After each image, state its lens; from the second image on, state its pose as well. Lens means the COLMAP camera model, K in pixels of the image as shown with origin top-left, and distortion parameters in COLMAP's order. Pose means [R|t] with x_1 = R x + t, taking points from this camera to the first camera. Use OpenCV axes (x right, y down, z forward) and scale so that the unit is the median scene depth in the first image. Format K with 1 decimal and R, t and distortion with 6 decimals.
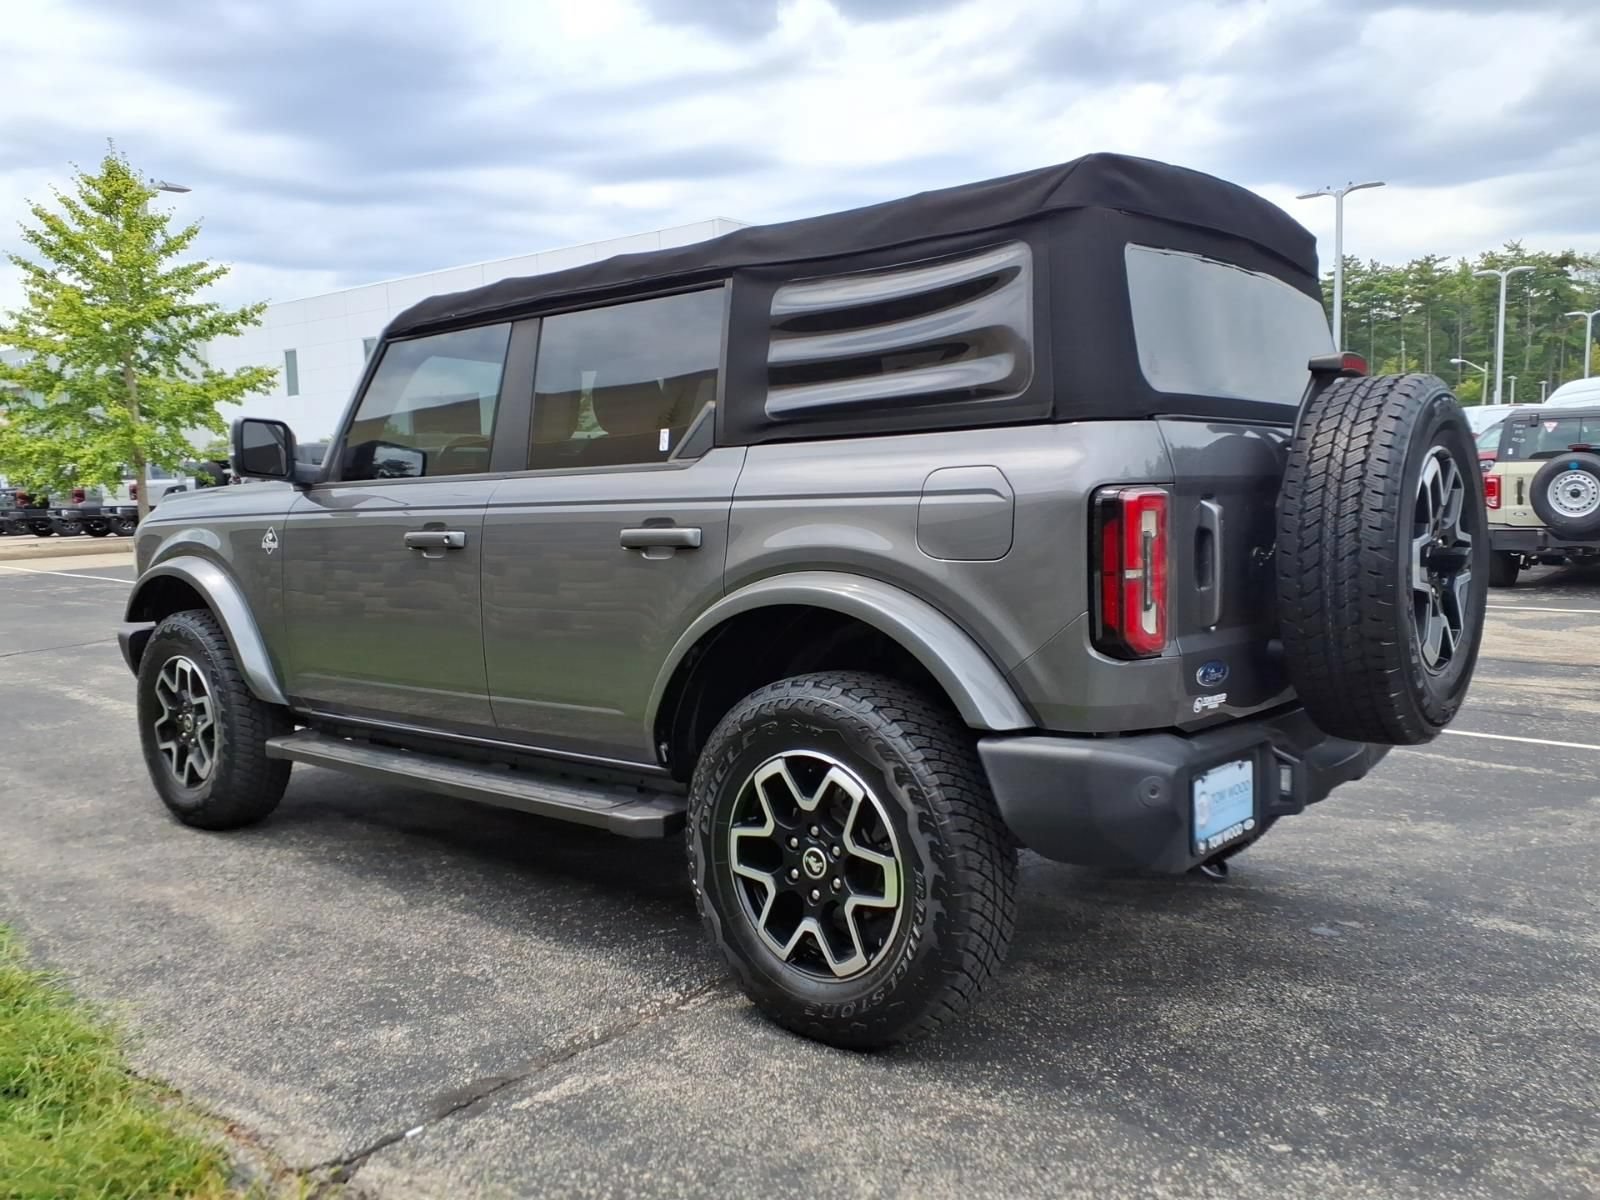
lens RADIAL K [[1268.6, 0, 804.3], [0, 1268.6, 624.5], [0, 0, 1]] dist [0.090511, -0.069138]
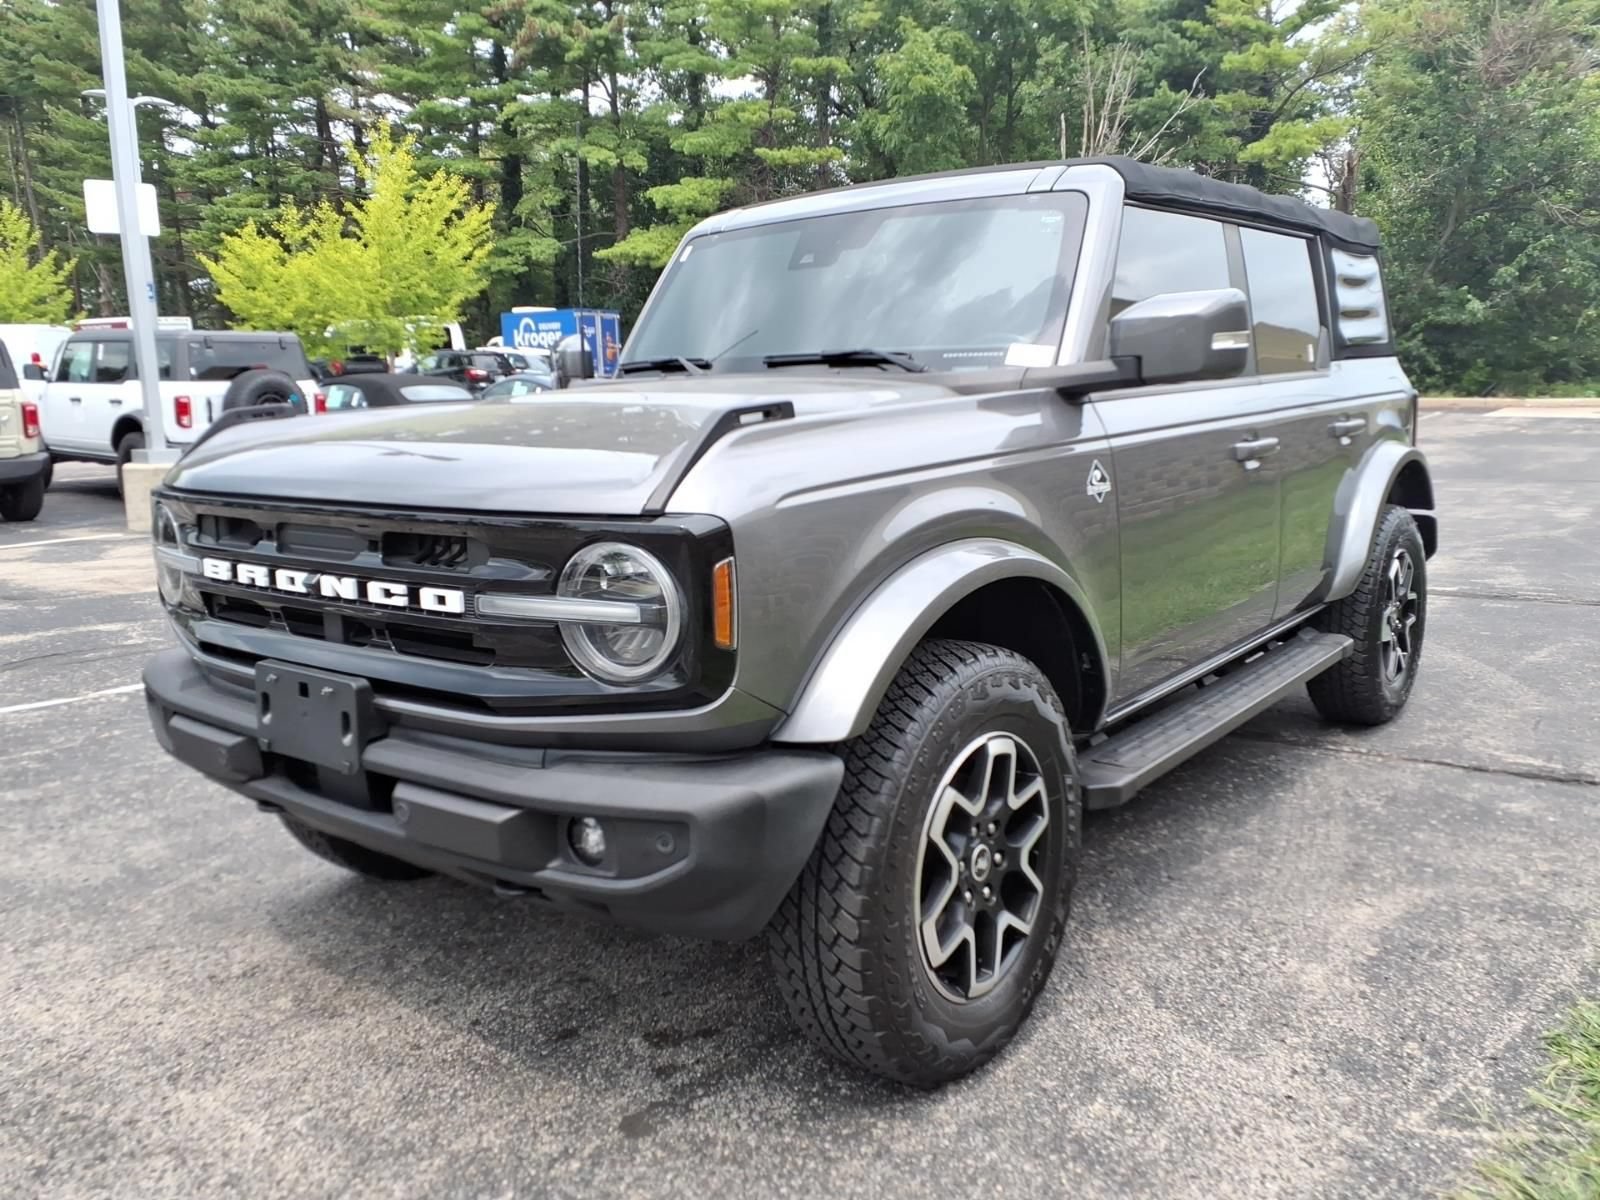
lens RADIAL K [[1290.9, 0, 810.1], [0, 1290.9, 569.6], [0, 0, 1]] dist [0.021851, -0.006366]
pose [[-0.048534, -0.128822, 0.990479, -1.282473], [0.126070, 0.982927, 0.134017, -0.152739], [-0.990833, 0.131374, -0.031465, 1.421327]]
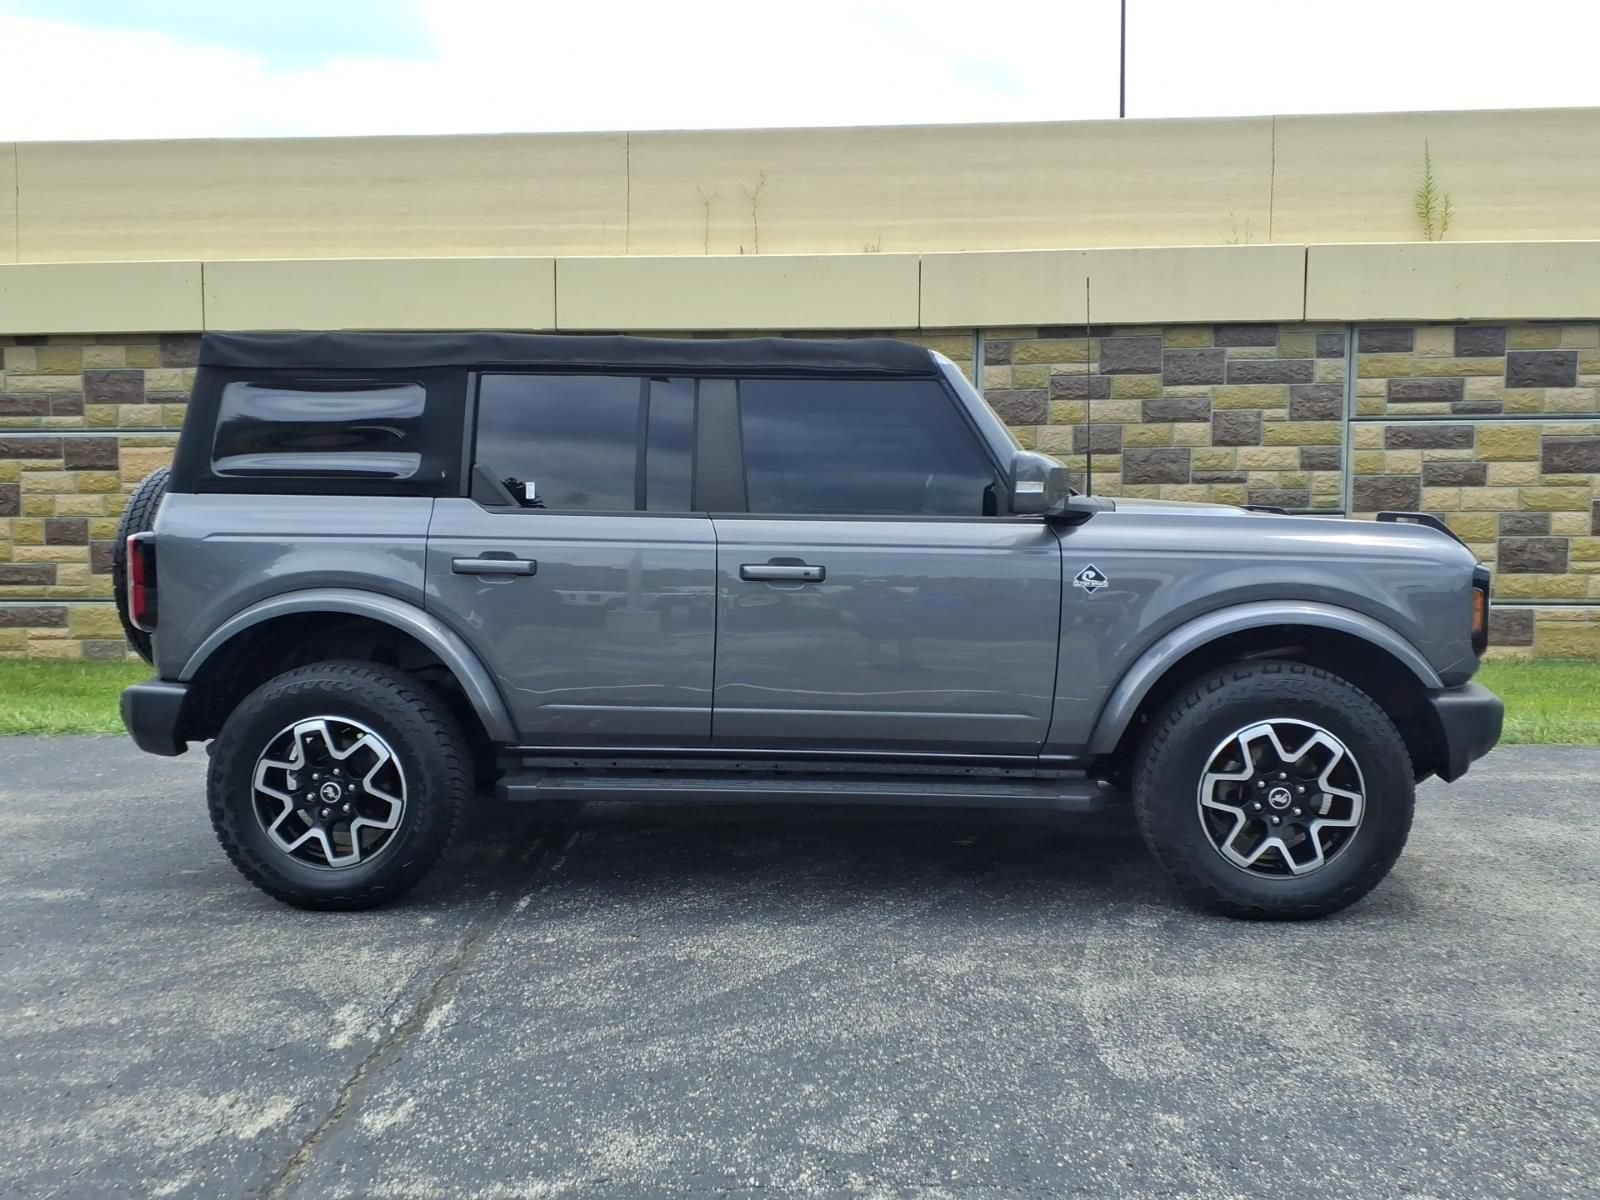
lens RADIAL K [[1277.8, 0, 800.0], [0, 1277.8, 600.0], [0, 0, 1]] dist [0.051040, -0.052058]
pose [[-0.787843, 0.071929, -0.611661, 0.698923], [-0.045341, 0.983687, 0.174079, -0.286203], [0.614205, 0.164881, -0.771730, 2.294909]]
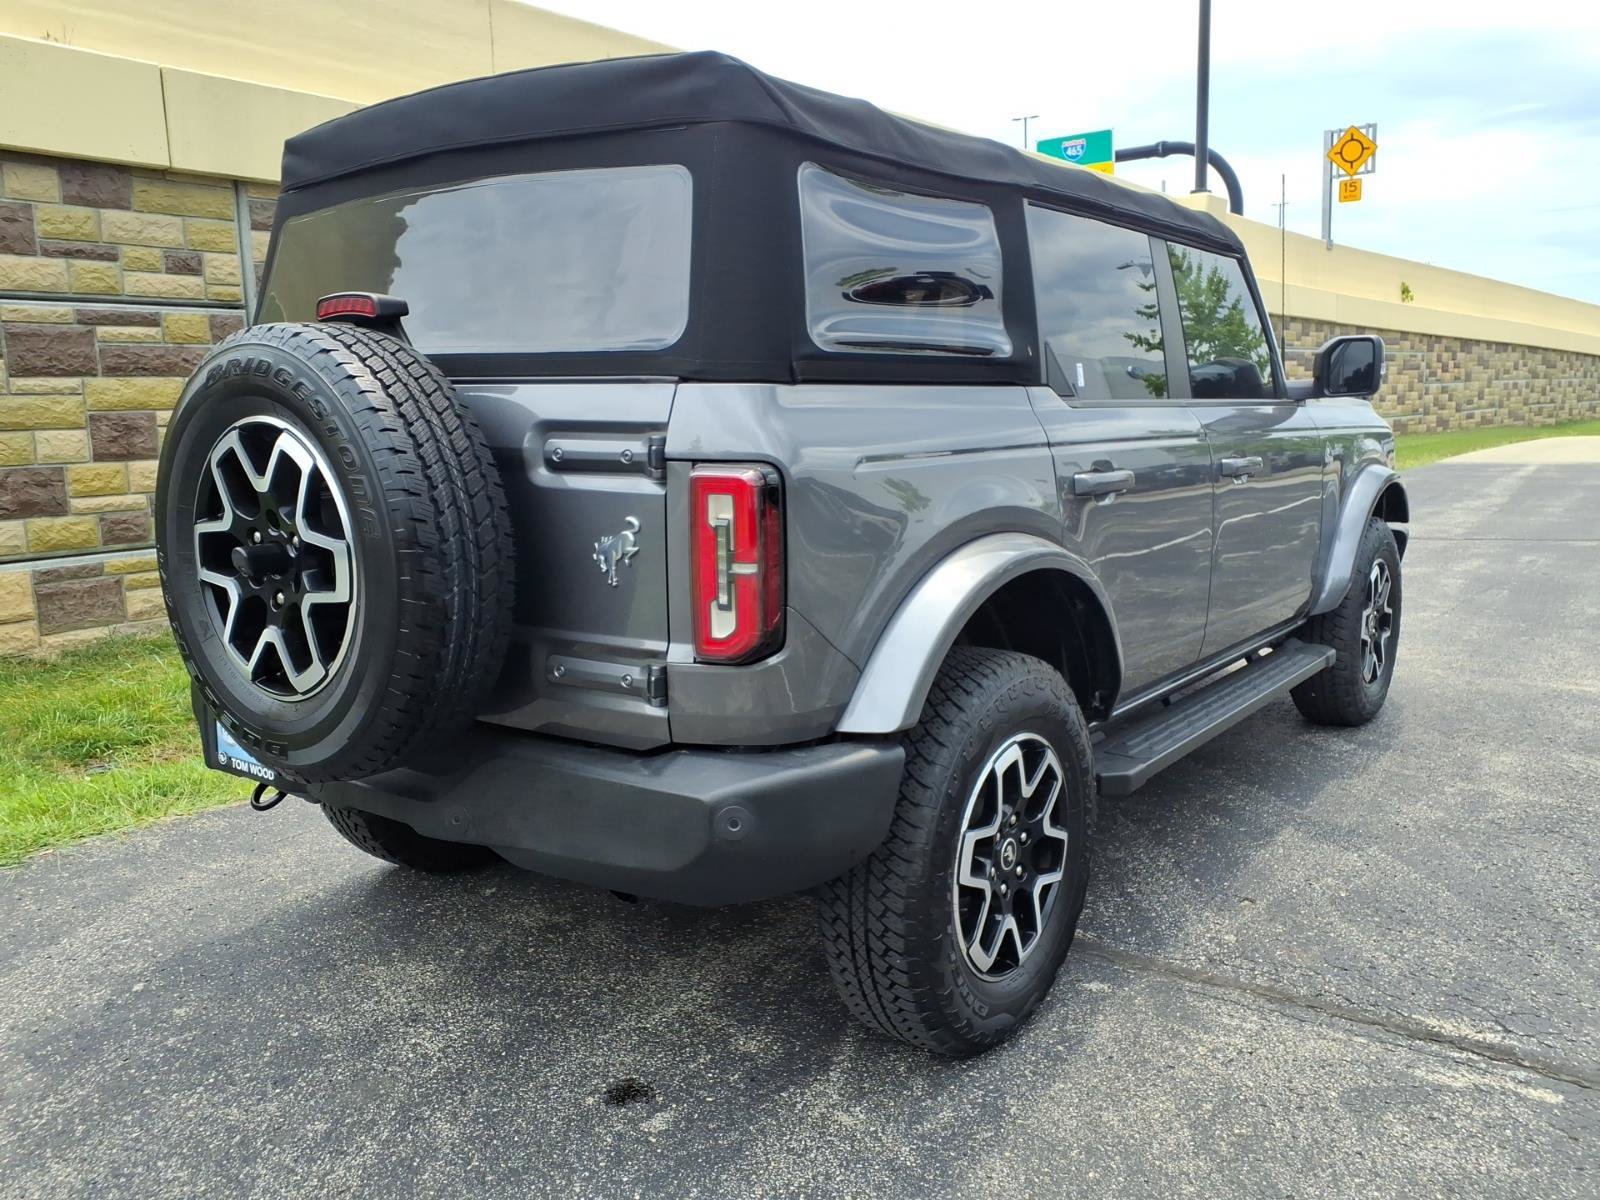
lens RADIAL K [[1292.2, 0, 800.0], [0, 1292.2, 600.0], [0, 0, 1]] dist [0.025931, -0.014285]
pose [[0.084382, 0.178082, -0.980391, 1.024465], [-0.086772, 0.981476, 0.170810, -0.154222], [0.992648, 0.070657, 0.098271, 0.970921]]
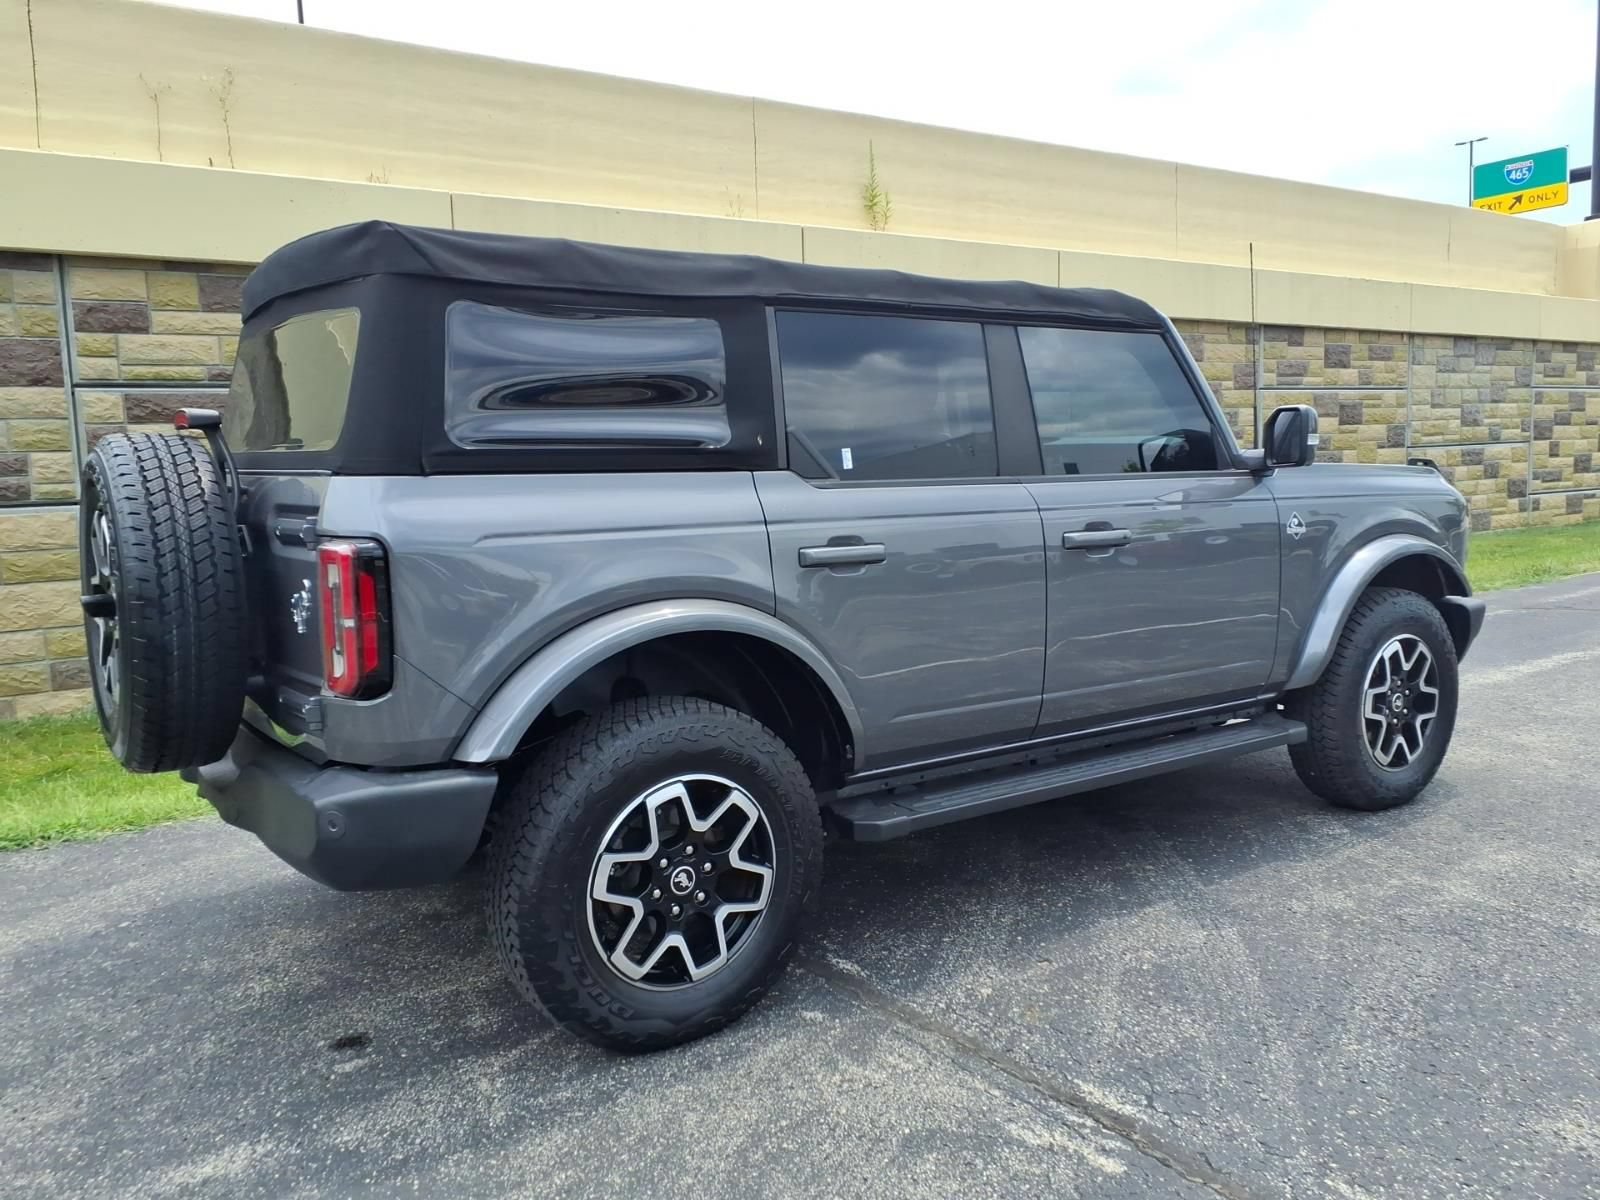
lens RADIAL K [[1277.8, 0, 800.0], [0, 1277.8, 600.0], [0, 0, 1]] dist [0.051040, -0.052058]
pose [[-0.234752, 0.138704, -0.962109, 1.096196], [-0.066703, 0.985136, 0.158299, -0.213493], [0.969764, 0.101337, -0.222010, 1.413543]]
